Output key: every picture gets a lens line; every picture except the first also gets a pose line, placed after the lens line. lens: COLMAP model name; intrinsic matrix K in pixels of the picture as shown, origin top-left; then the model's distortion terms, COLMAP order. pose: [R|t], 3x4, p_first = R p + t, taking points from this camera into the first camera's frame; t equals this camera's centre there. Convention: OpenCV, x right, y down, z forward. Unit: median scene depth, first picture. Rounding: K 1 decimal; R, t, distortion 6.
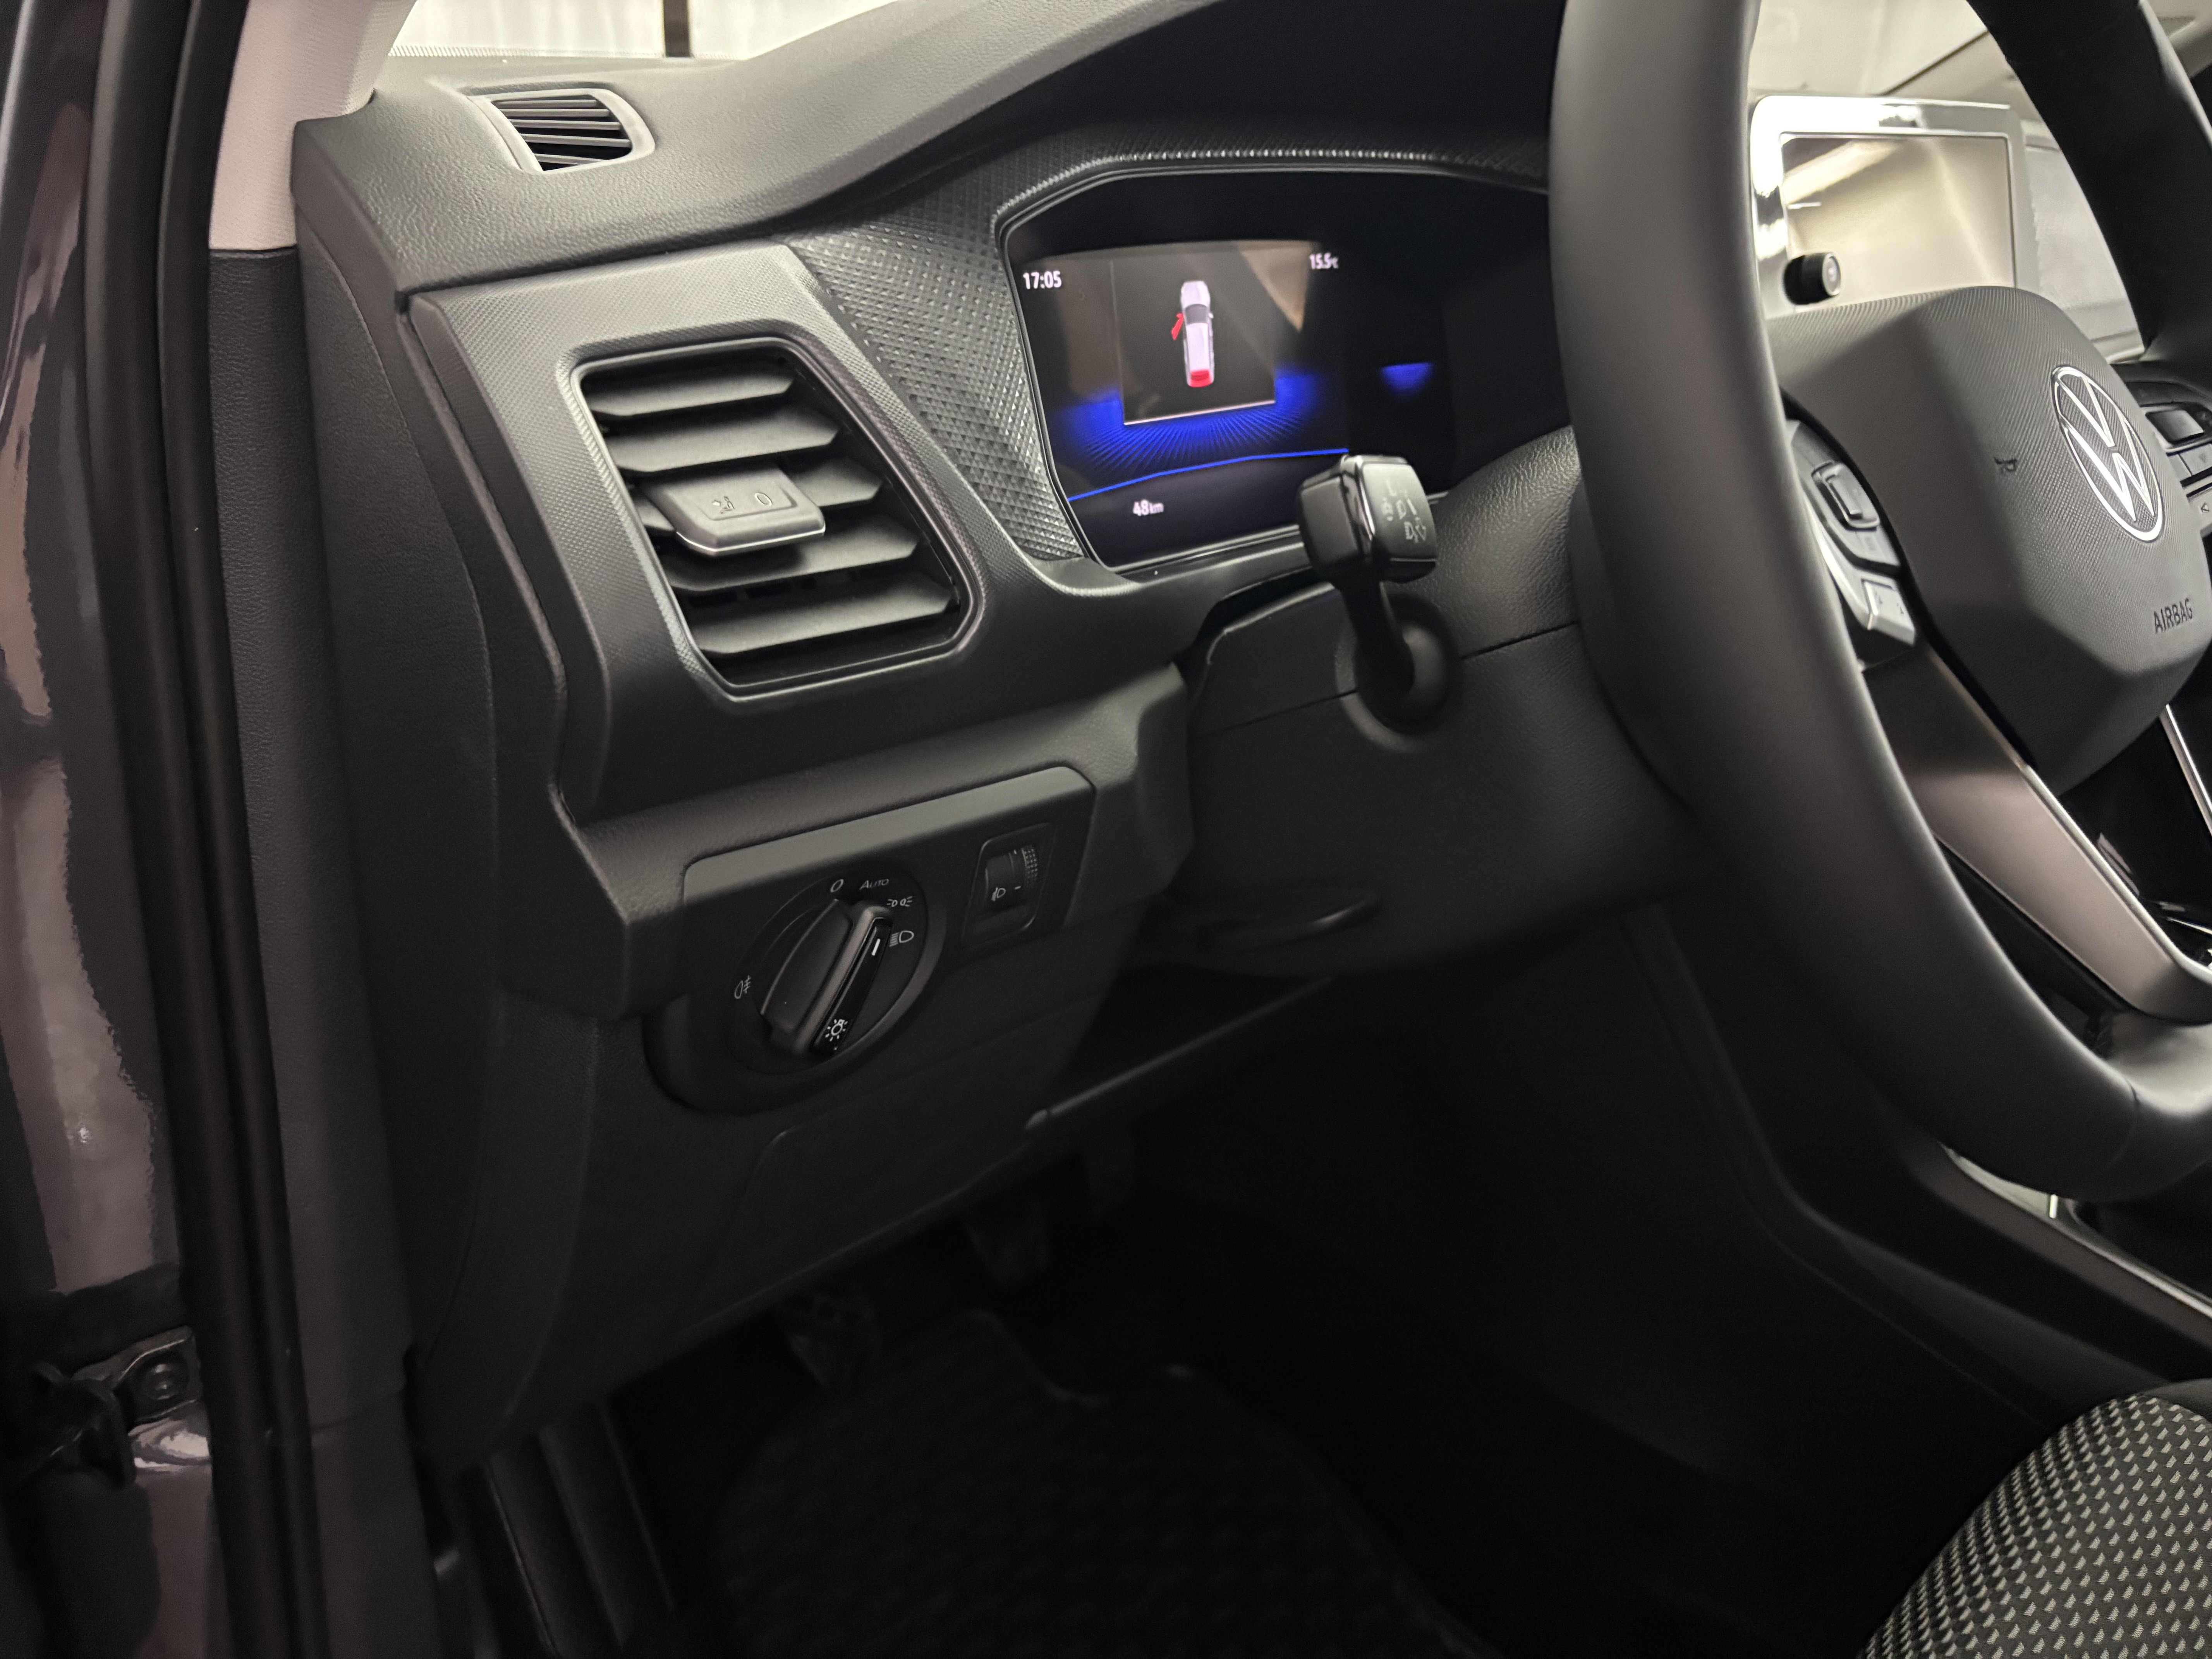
lens RADIAL K [[1606.8, 0, 1105.4], [0, 1606.8, 799.4], [0, 0, 1]] dist [0.063496, -0.169418]
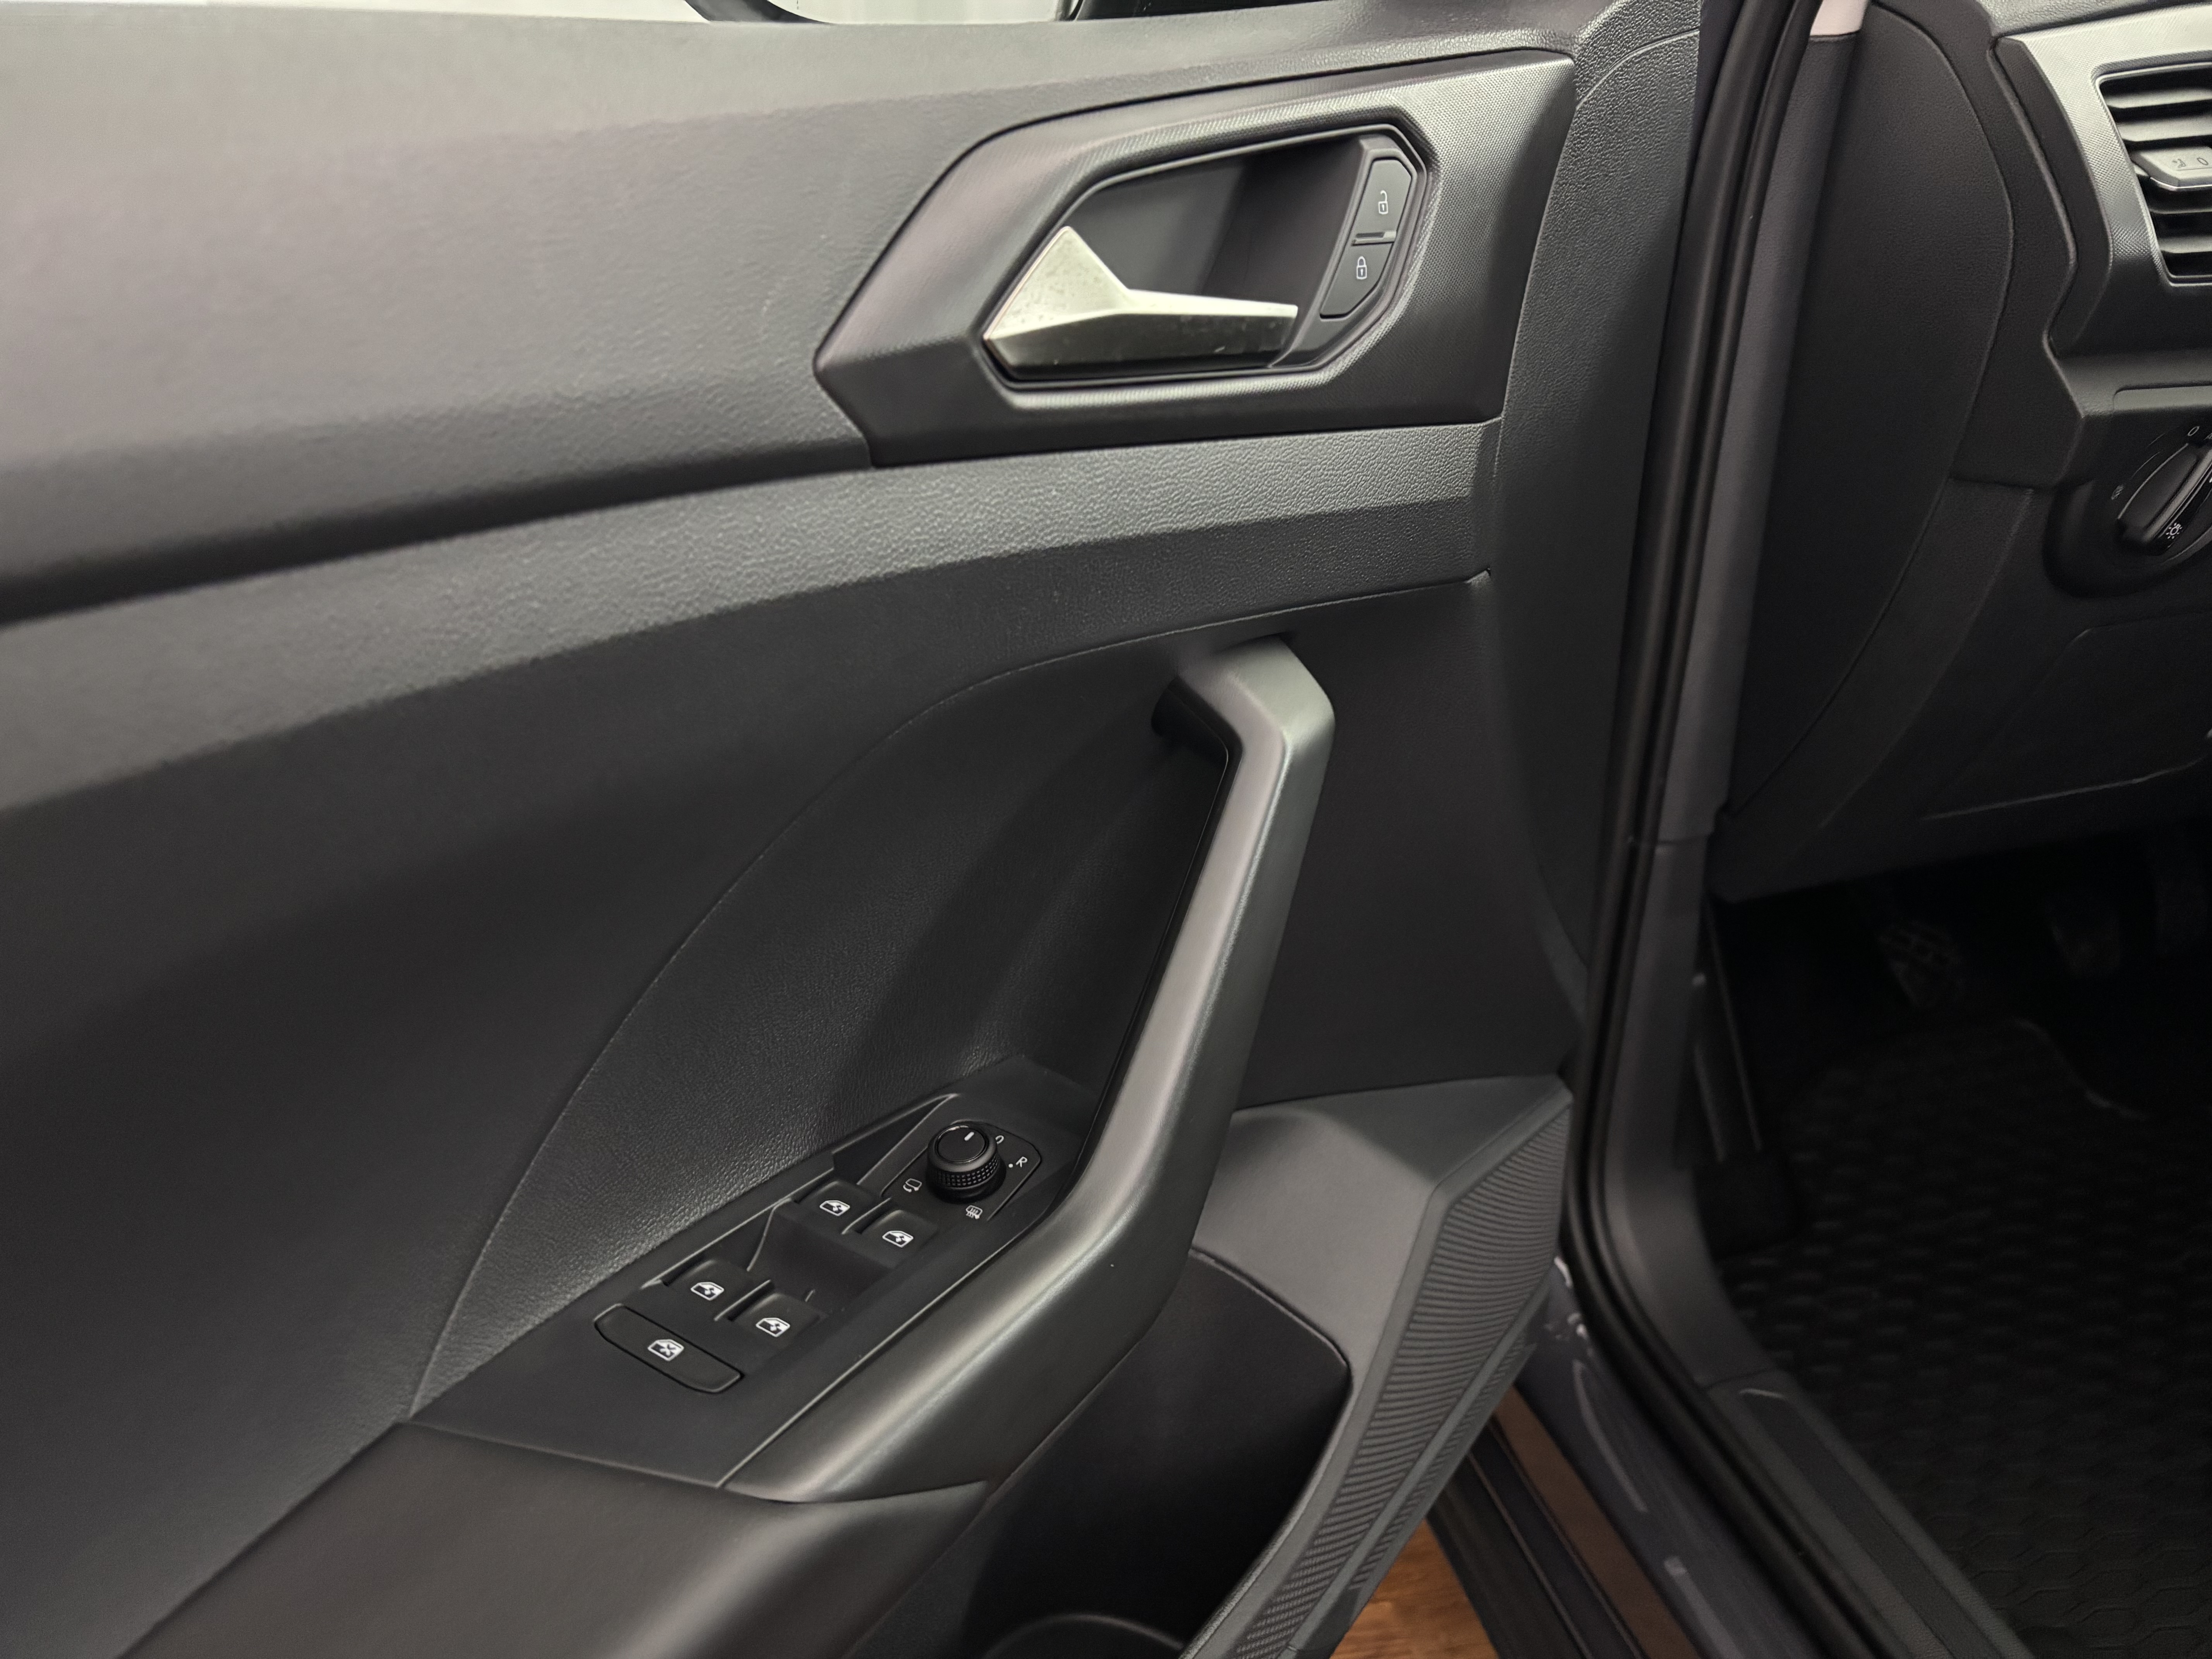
lens RADIAL K [[1692.6, 0, 1106.0], [0, 1692.6, 829.5], [0, 0, 1]] dist [0.038018, -0.035643]
pose [[0.879666, 0.133238, -0.456548, -0.281277], [-0.118353, 0.991084, 0.061195, 0.444420], [0.460631, 0.000203, 0.887592, -0.889974]]
